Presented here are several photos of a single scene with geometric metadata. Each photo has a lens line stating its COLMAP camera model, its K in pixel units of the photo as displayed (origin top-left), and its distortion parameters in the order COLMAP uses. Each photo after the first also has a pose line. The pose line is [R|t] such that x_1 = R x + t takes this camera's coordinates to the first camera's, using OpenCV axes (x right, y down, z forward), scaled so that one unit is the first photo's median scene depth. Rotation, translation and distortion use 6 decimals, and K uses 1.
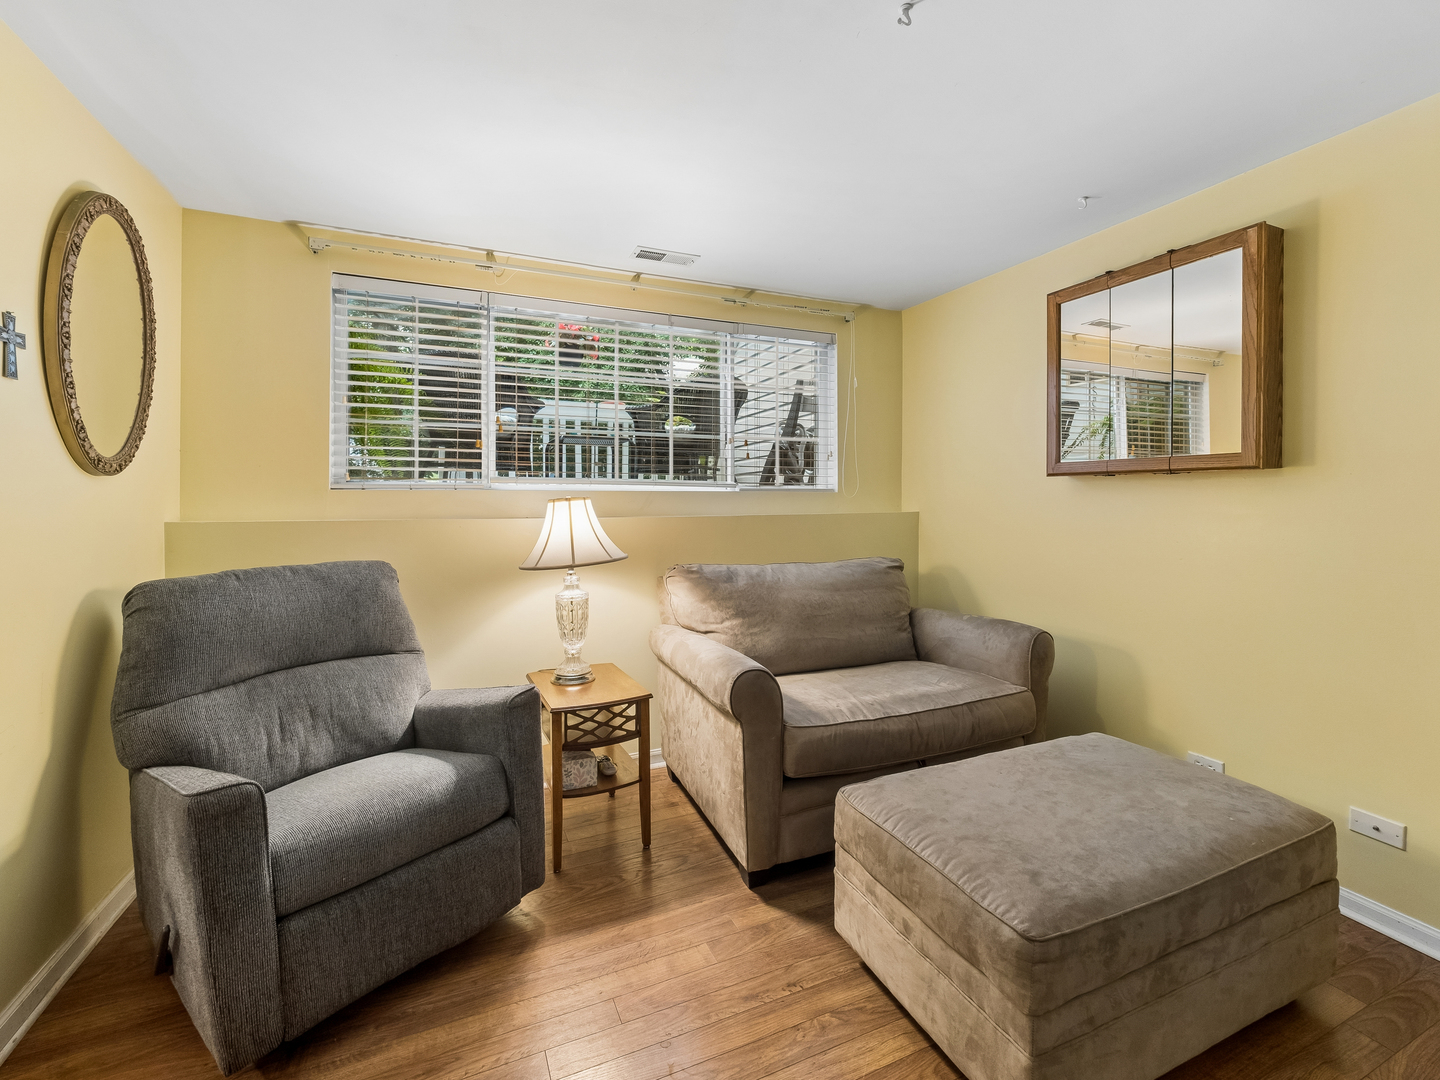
lens RADIAL K [[615.1, 0, 724.7], [0, 615.1, 500.1], [0, 0, 1]] dist [-0.001083, -0.000359]
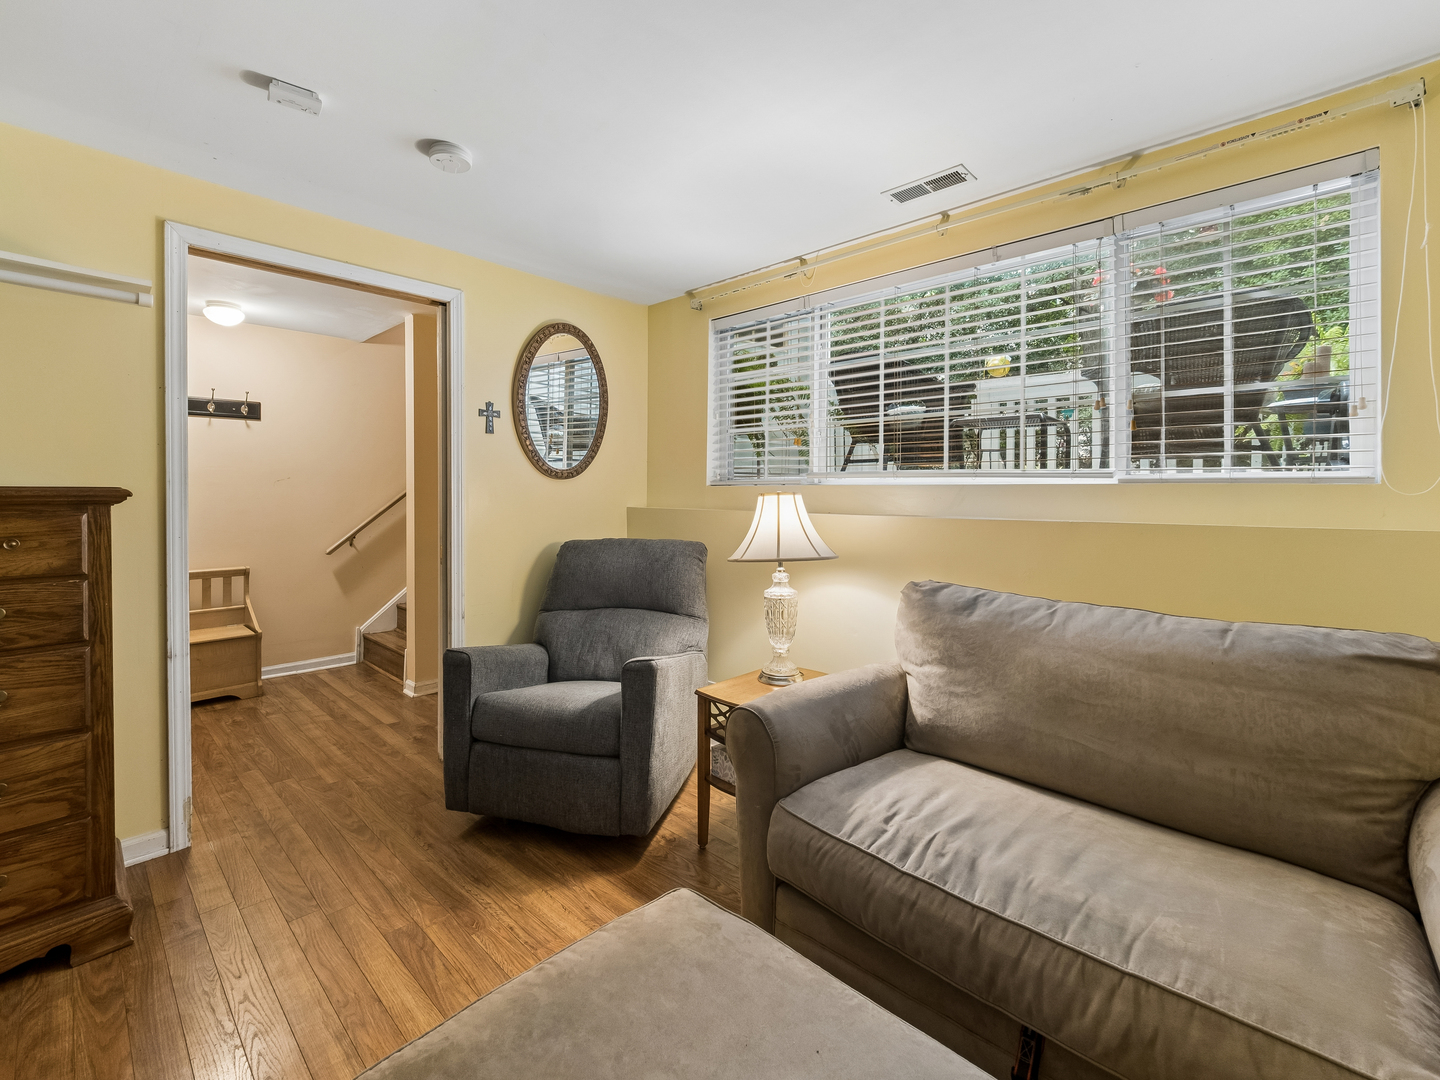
lens RADIAL K [[615.1, 0, 724.7], [0, 615.1, 500.1], [0, 0, 1]] dist [-0.001083, -0.000359]
pose [[0.402361, 0.019455, -0.915274, 0.592610], [-0.007598, 0.999811, 0.017912, -0.009196], [0.915450, -0.000252, 0.402433, 0.511792]]
